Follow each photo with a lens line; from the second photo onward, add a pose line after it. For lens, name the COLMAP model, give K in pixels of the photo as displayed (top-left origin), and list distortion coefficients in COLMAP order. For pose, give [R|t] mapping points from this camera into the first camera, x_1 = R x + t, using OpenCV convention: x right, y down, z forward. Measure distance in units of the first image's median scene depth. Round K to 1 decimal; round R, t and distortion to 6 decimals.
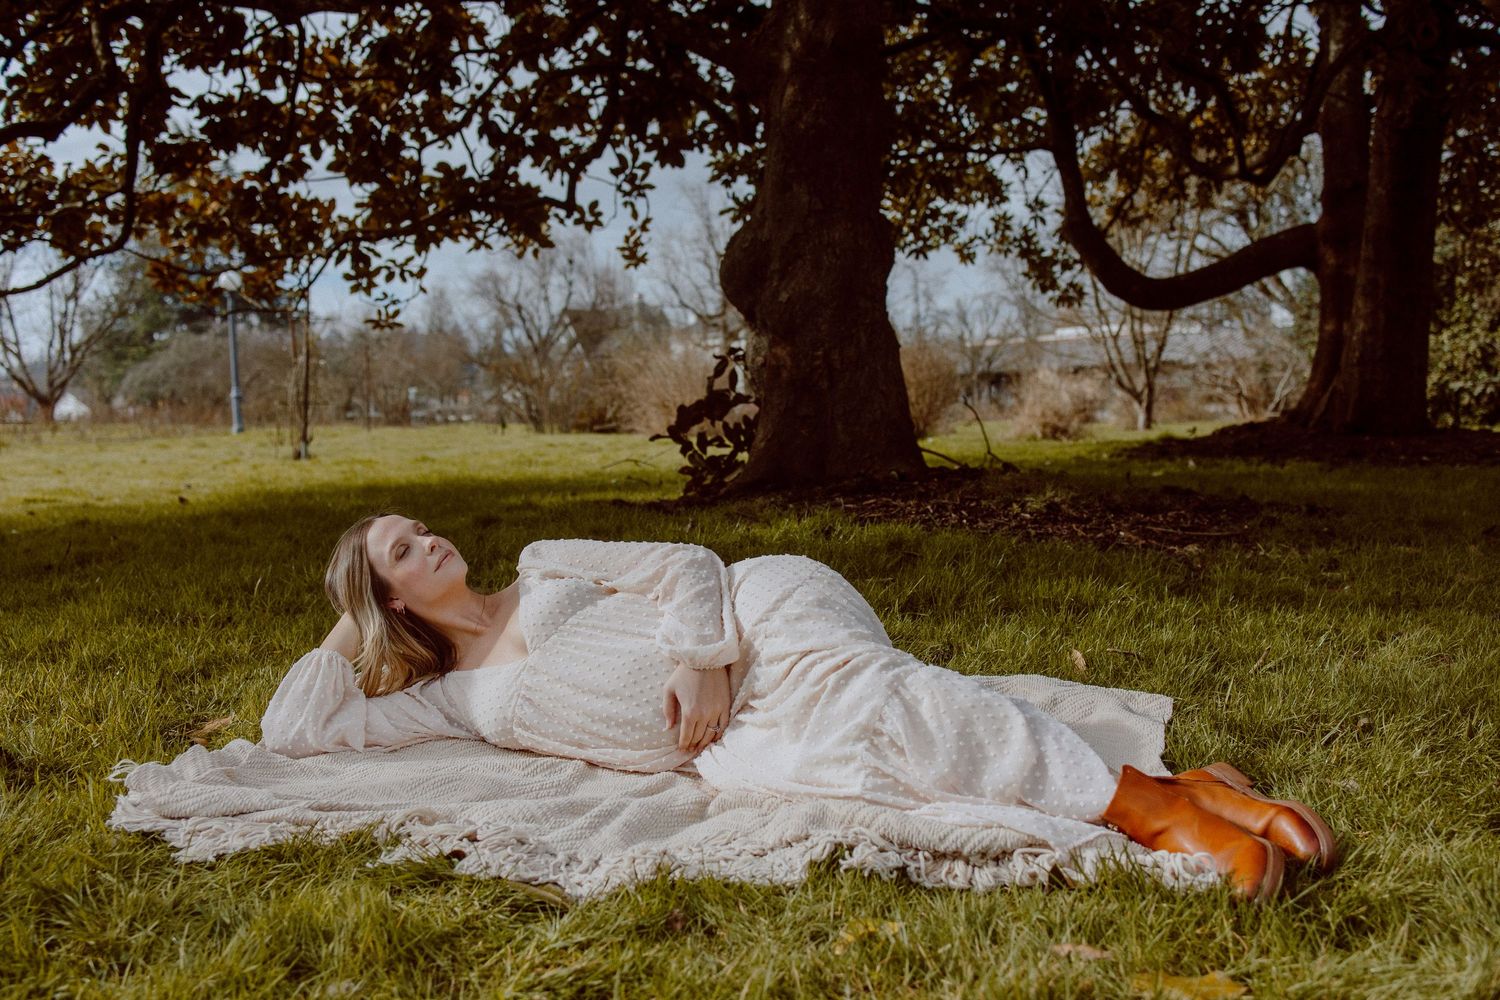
lens RADIAL K [[1490.3, 0, 751.9], [0, 1490.3, 447.0], [0, 0, 1]] dist [0.002460, 0.006882]
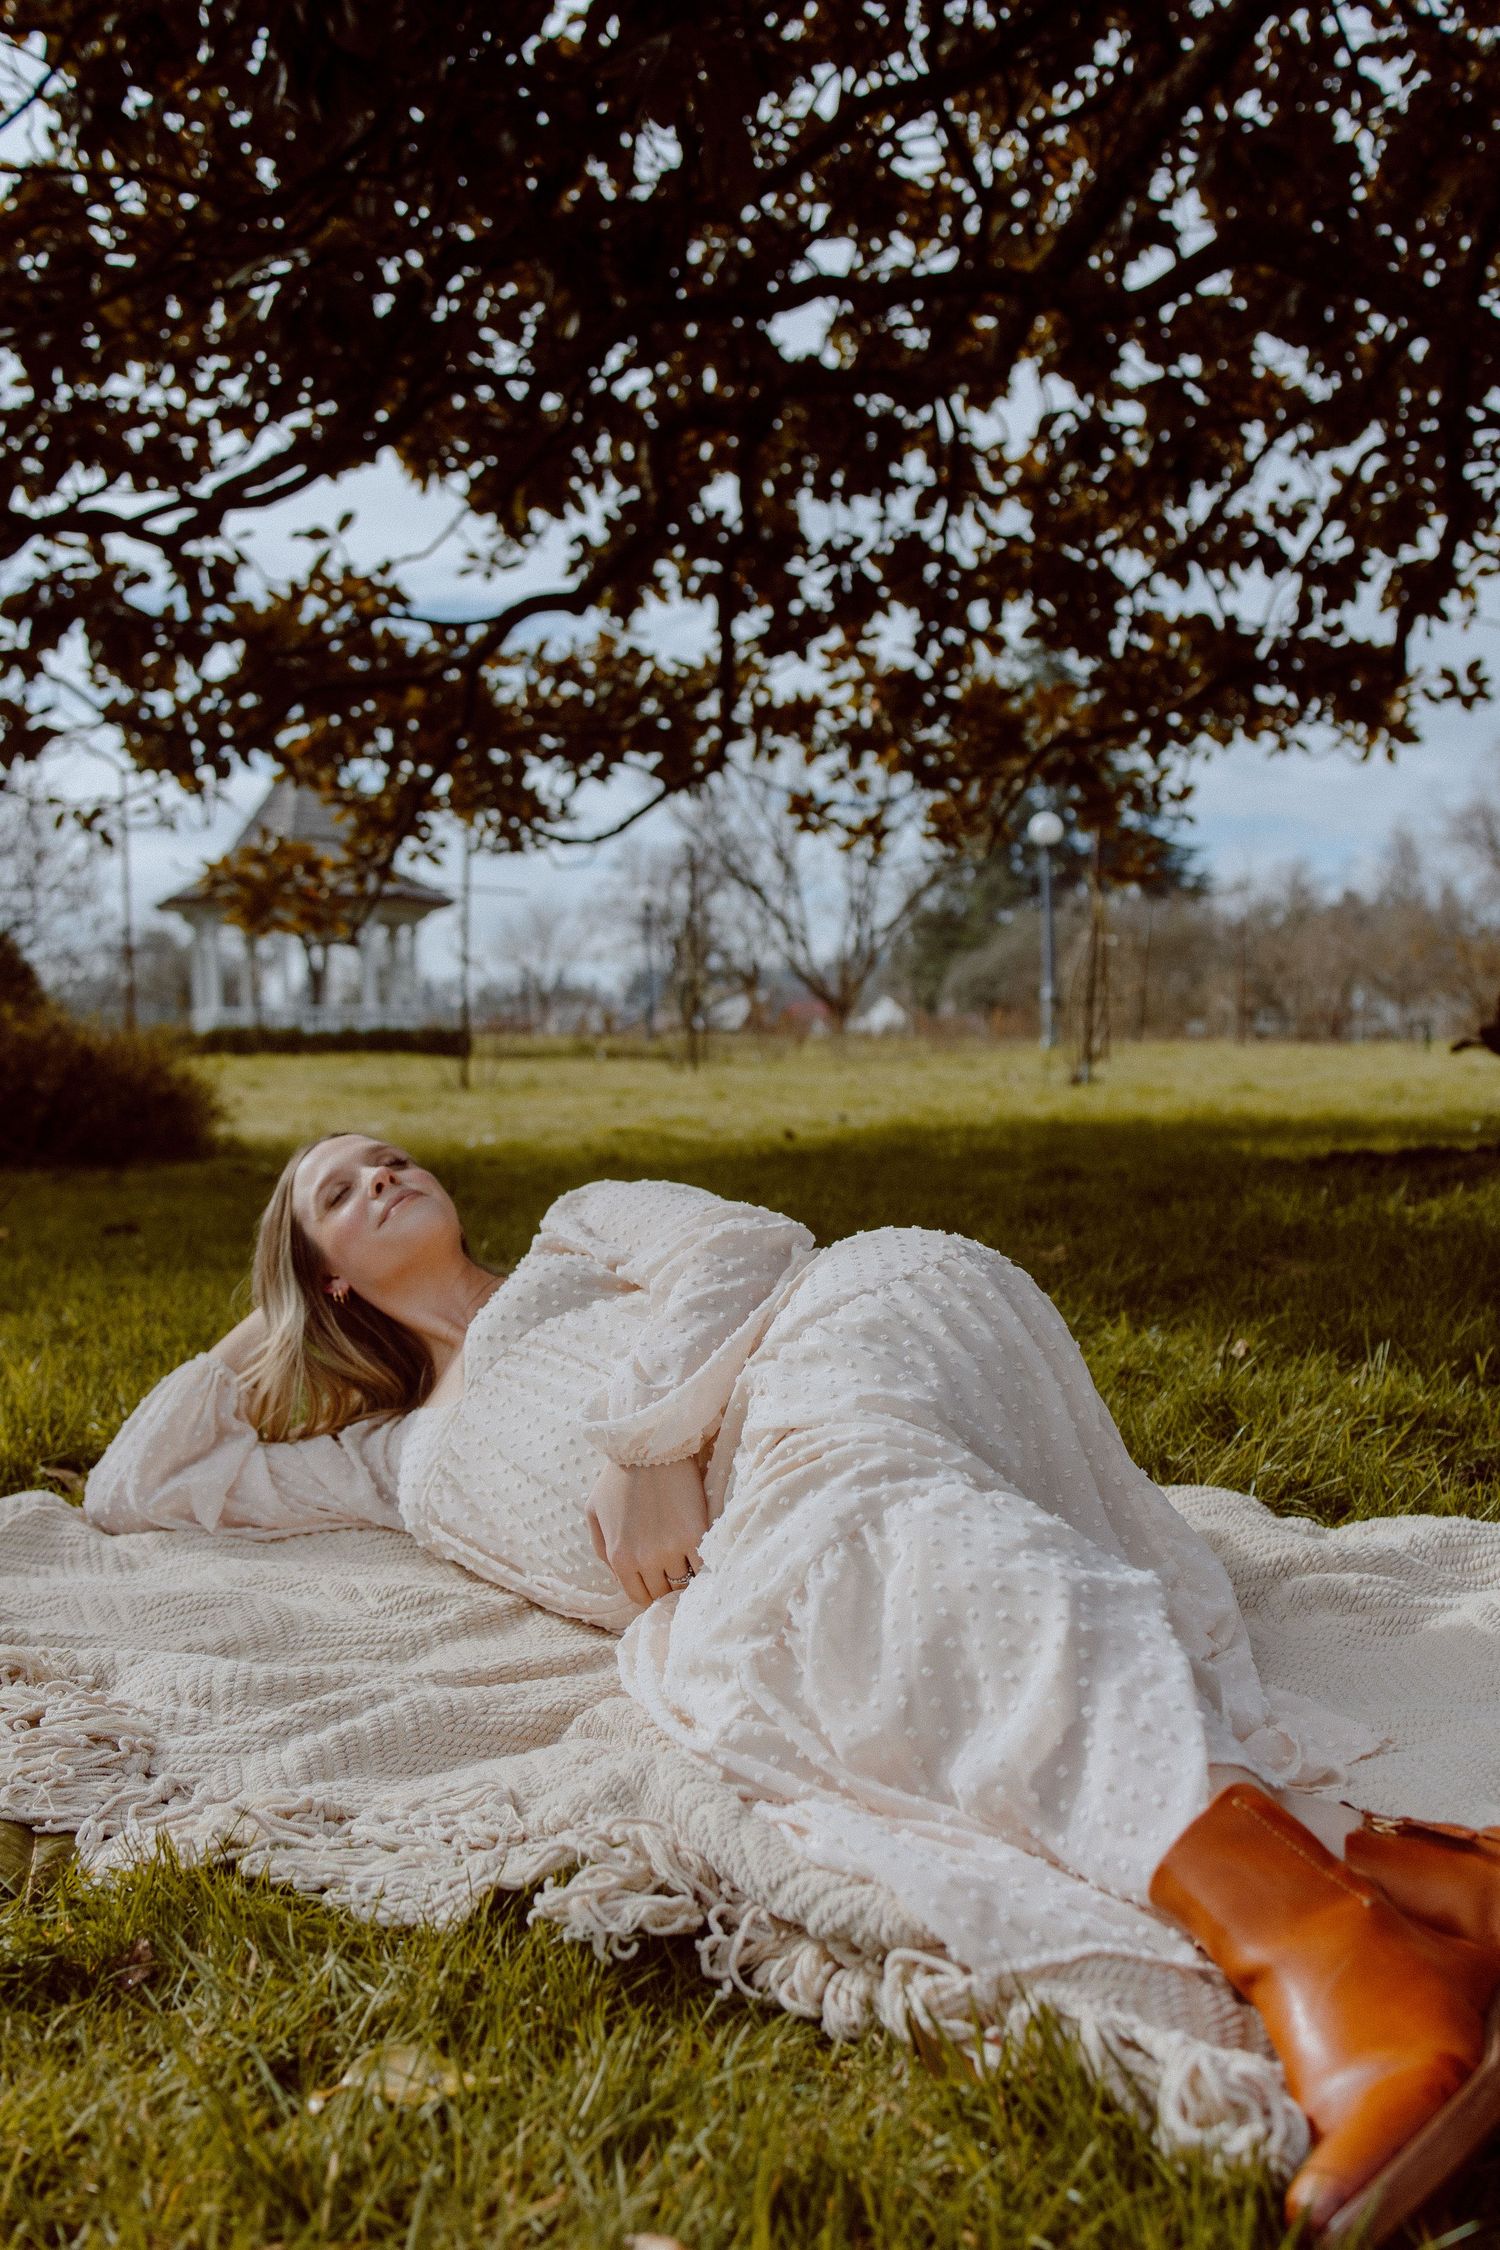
lens RADIAL K [[2235.4, 0, 735.2], [0, 2235.4, 1129.5], [0, 0, 1]] dist [0.002460, 0.006882]
pose [[0.883295, 0.026654, -0.468059, 0.294094], [-0.015077, 0.999481, 0.028462, 0.017837], [0.468575, -0.018083, 0.883239, 0.302063]]
